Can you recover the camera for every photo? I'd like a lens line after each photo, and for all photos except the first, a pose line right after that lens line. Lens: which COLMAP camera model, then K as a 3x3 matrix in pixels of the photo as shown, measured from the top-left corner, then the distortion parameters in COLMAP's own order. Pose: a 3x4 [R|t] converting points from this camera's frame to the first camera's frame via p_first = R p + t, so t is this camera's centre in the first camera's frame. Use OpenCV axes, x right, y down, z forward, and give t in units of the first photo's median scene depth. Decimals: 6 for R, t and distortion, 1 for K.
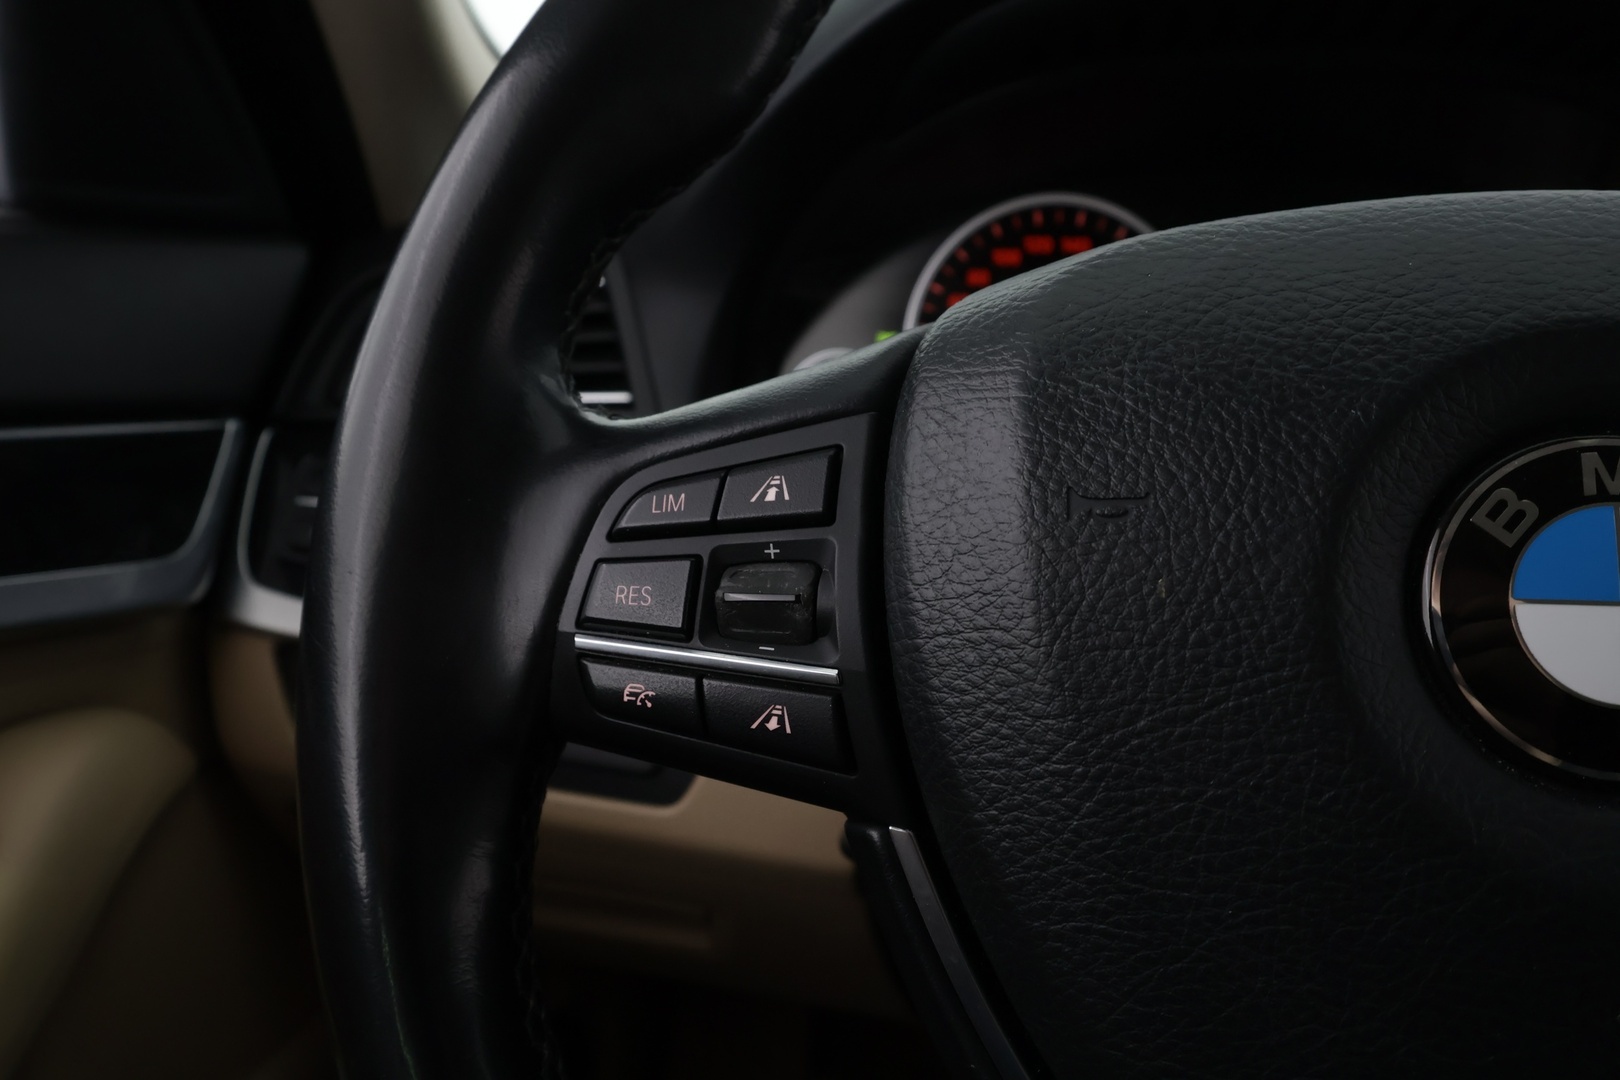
lens RADIAL K [[1284.3, 0, 817.7], [0, 1284.3, 553.2], [0, 0, 1]] dist [0.012110, -0.008188]
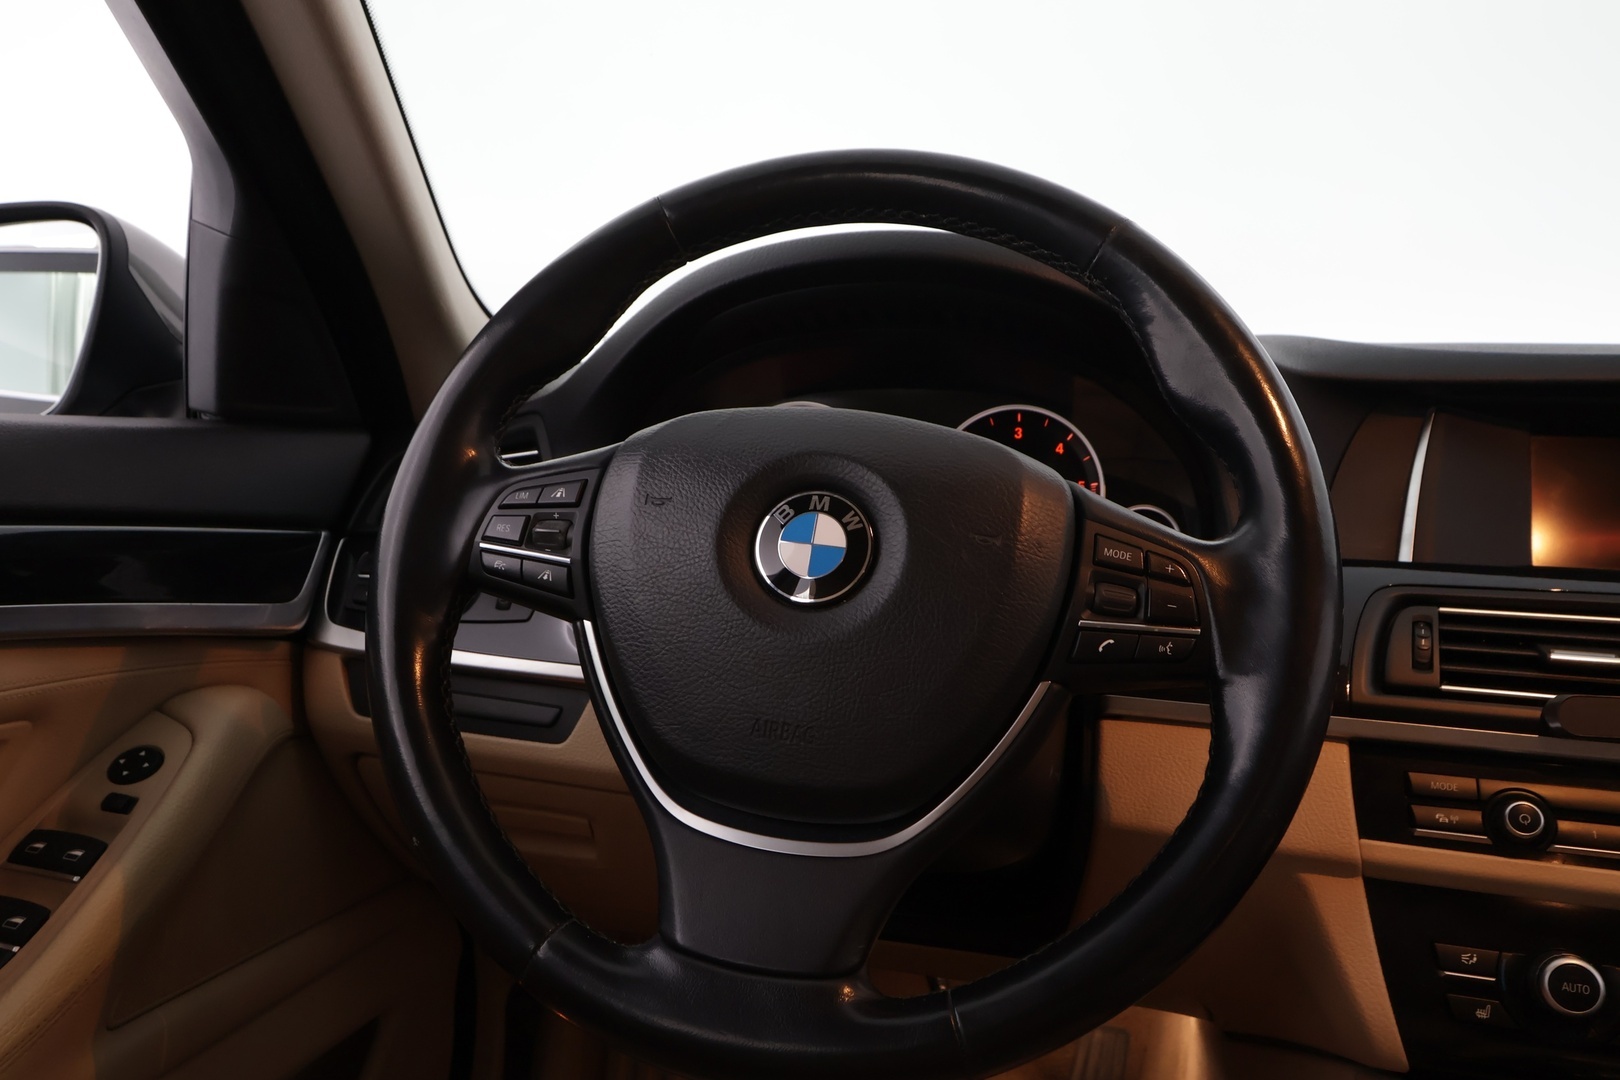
lens RADIAL K [[1284.3, 0, 815.5], [0, 1284.3, 543.0], [0, 0, 1]] dist [0.012110, -0.008188]
pose [[0.993855, 0.094739, -0.057251, 0.648149], [-0.101504, 0.986316, -0.129914, 0.341011], [0.044159, 0.134927, 0.989871, -1.574874]]
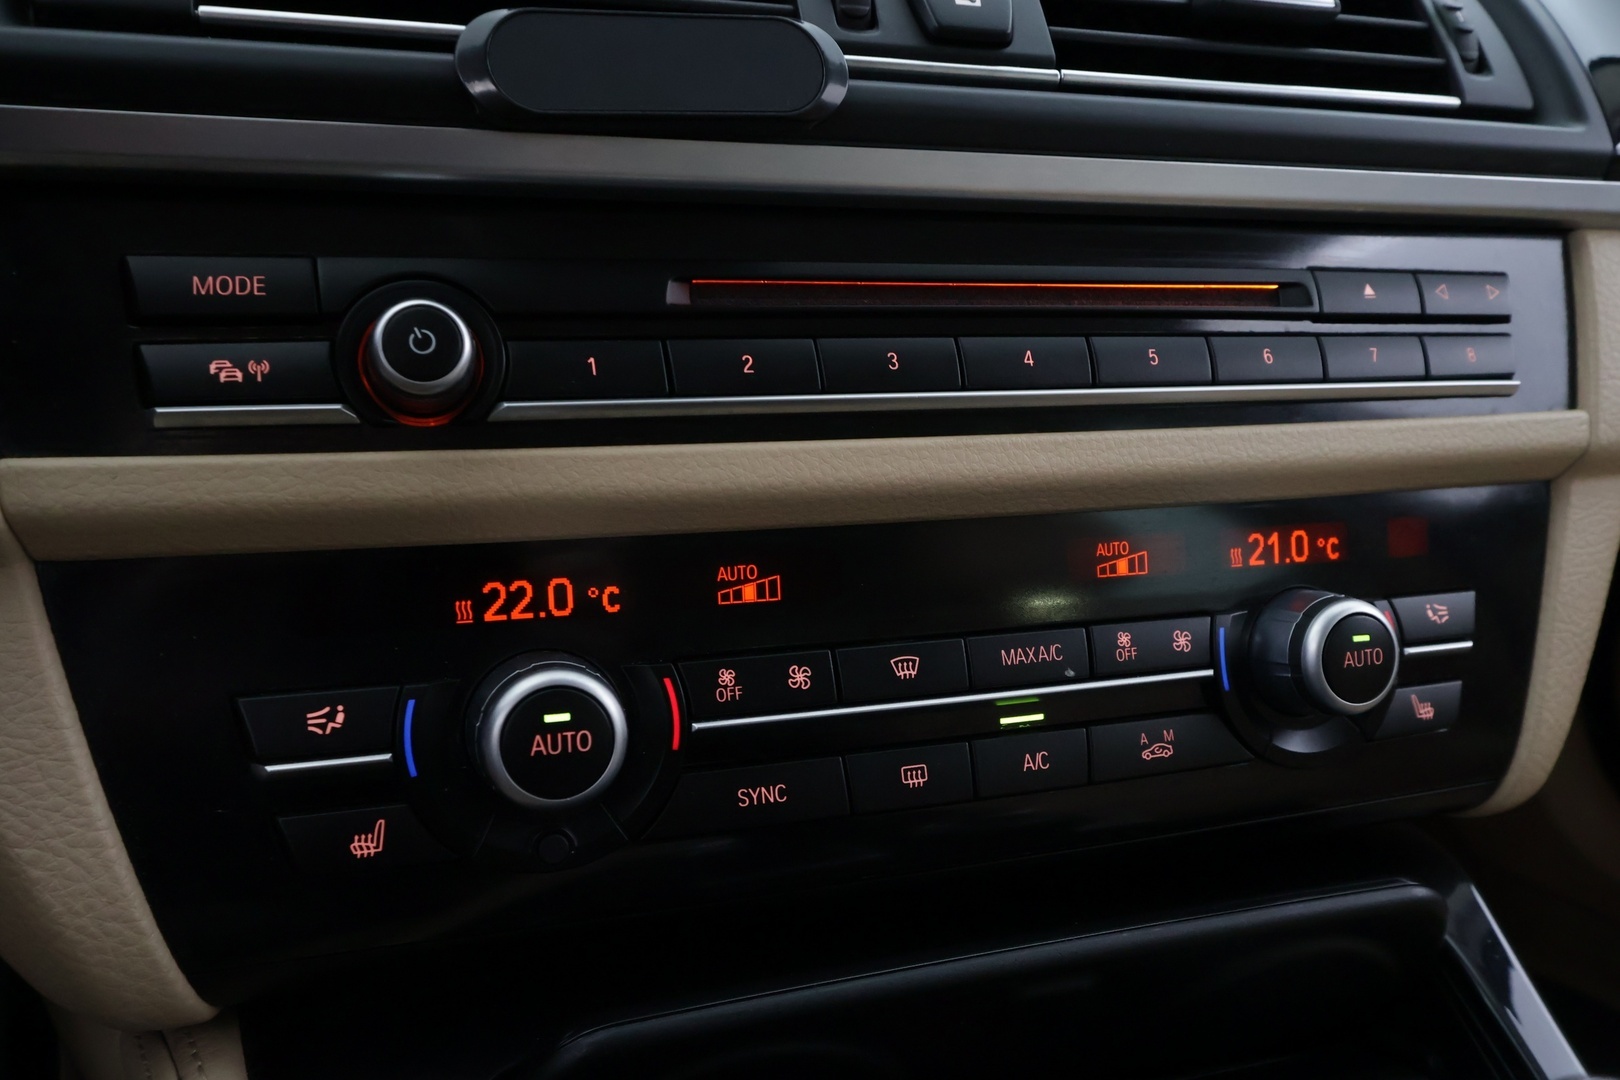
lens RADIAL K [[1284.3, 0, 818.6], [0, 1284.3, 542.2], [0, 0, 1]] dist [0.012110, -0.008188]
pose [[0.847620, -0.067490, 0.526295, 1.828928], [0.015986, 0.994676, 0.101807, 0.476258], [-0.530364, -0.077880, 0.844185, 0.339642]]
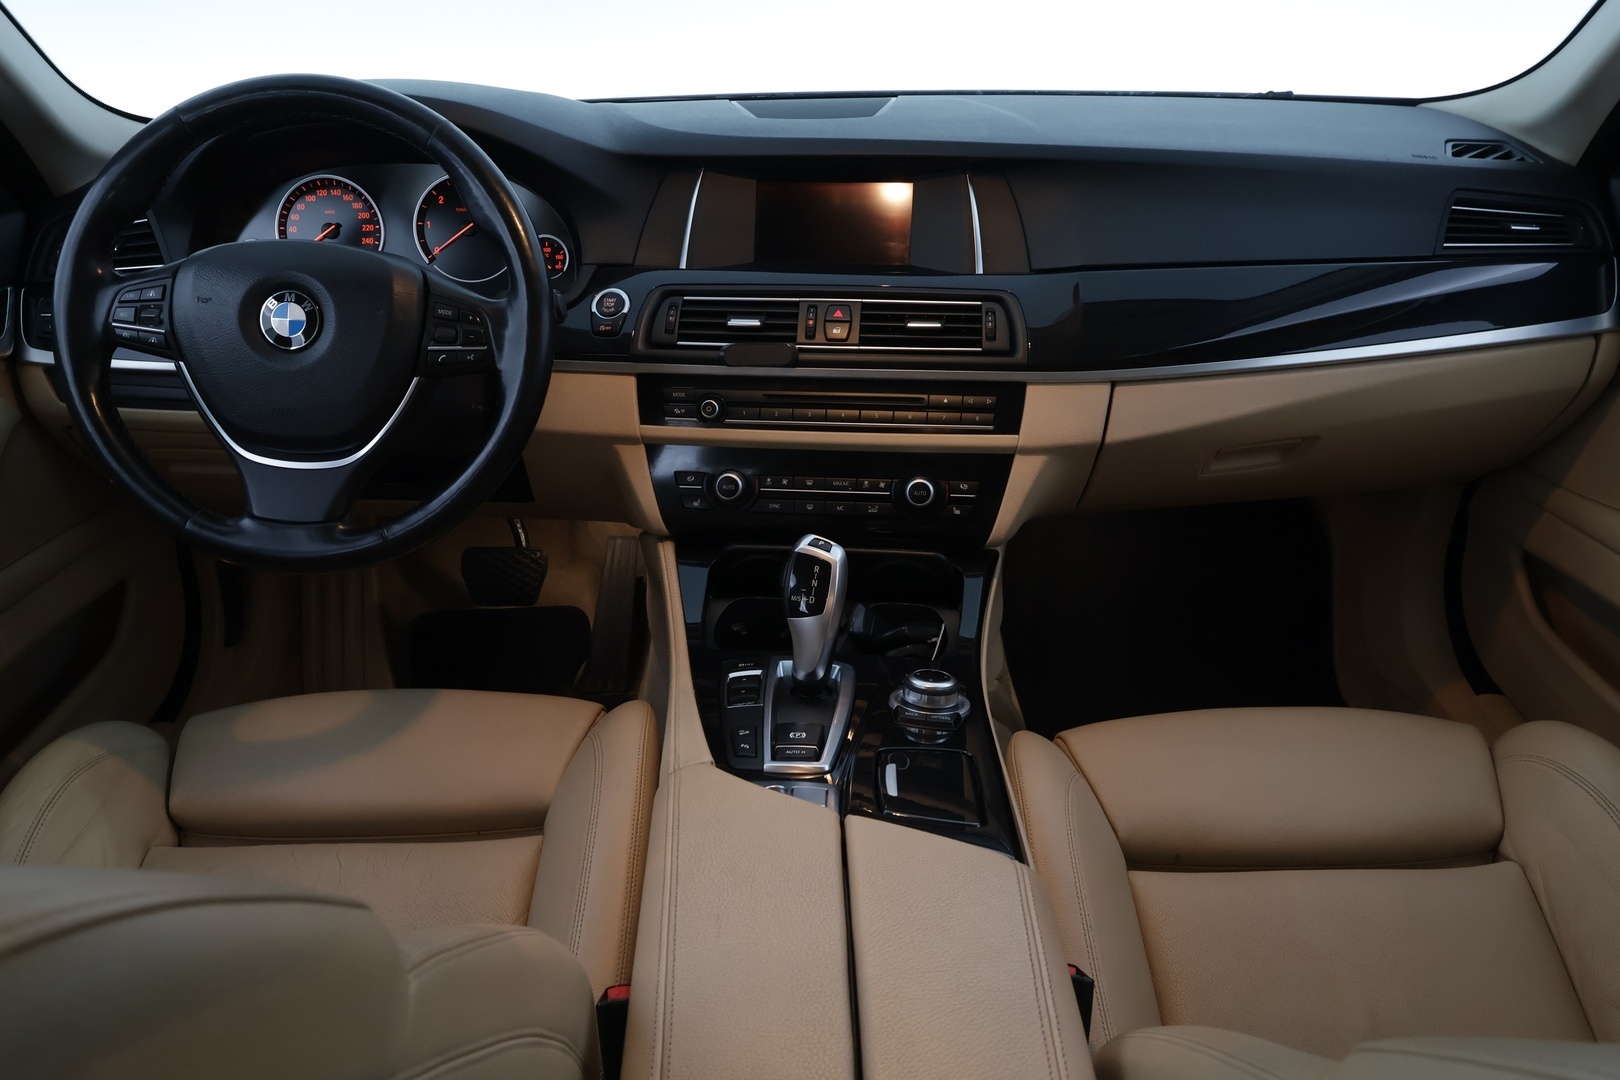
lens RADIAL K [[1284.3, 0, 806.8], [0, 1284.3, 539.3], [0, 0, 1]] dist [0.012110, -0.008188]
pose [[0.989837, -0.004701, 0.142130, 1.739061], [-0.023478, 0.980336, 0.195936, -0.151067], [-0.140257, -0.197282, 0.970262, -4.310546]]
